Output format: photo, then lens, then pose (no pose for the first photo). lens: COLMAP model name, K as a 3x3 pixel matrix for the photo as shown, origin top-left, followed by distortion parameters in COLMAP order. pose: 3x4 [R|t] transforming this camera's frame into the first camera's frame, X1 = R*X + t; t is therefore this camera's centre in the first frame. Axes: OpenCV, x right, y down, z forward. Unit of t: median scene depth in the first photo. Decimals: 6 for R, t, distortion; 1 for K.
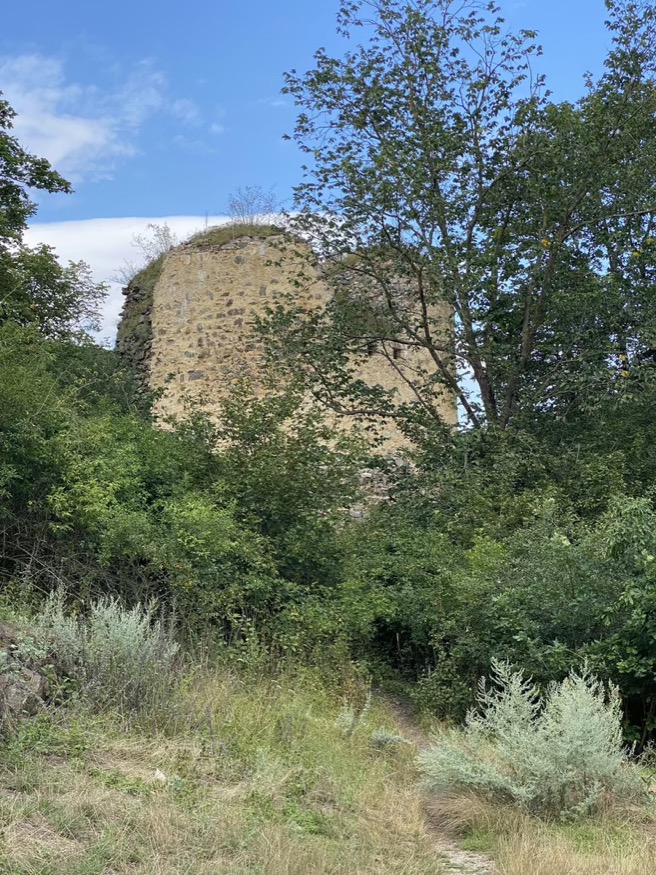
lens RADIAL K [[1296.9, 0, 328.0], [0, 1296.9, 437.5], [0, 0, 1]] dist [0.147996, 0.055074]
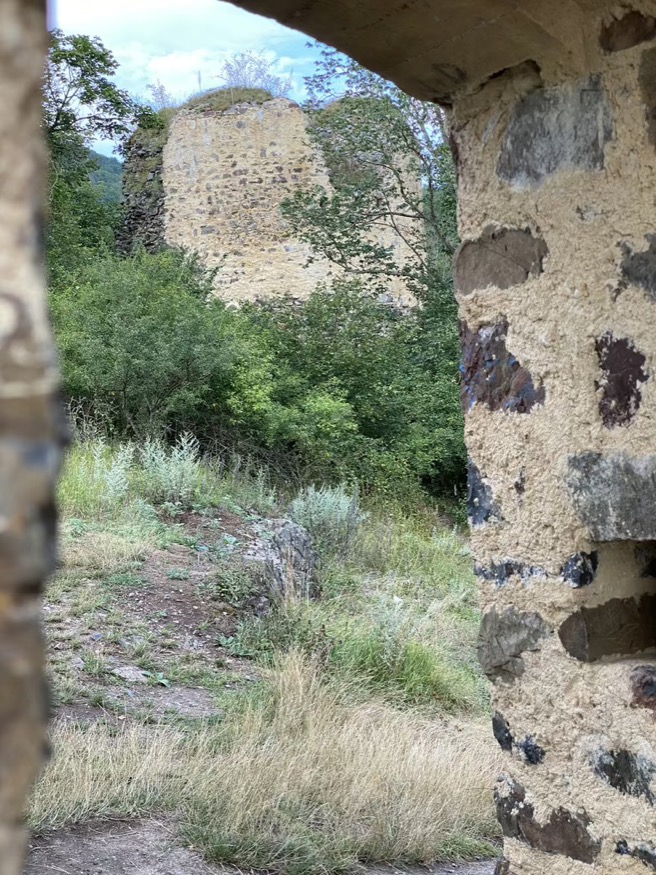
lens RADIAL K [[1296.9, 0, 328.0], [0, 1296.9, 437.5], [0, 0, 1]] dist [0.147996, 0.055074]
pose [[0.996074, -0.049235, 0.073569, -0.089700], [0.035416, 0.983293, 0.178554, -0.069539], [-0.081131, -0.175247, 0.981176, -0.171971]]
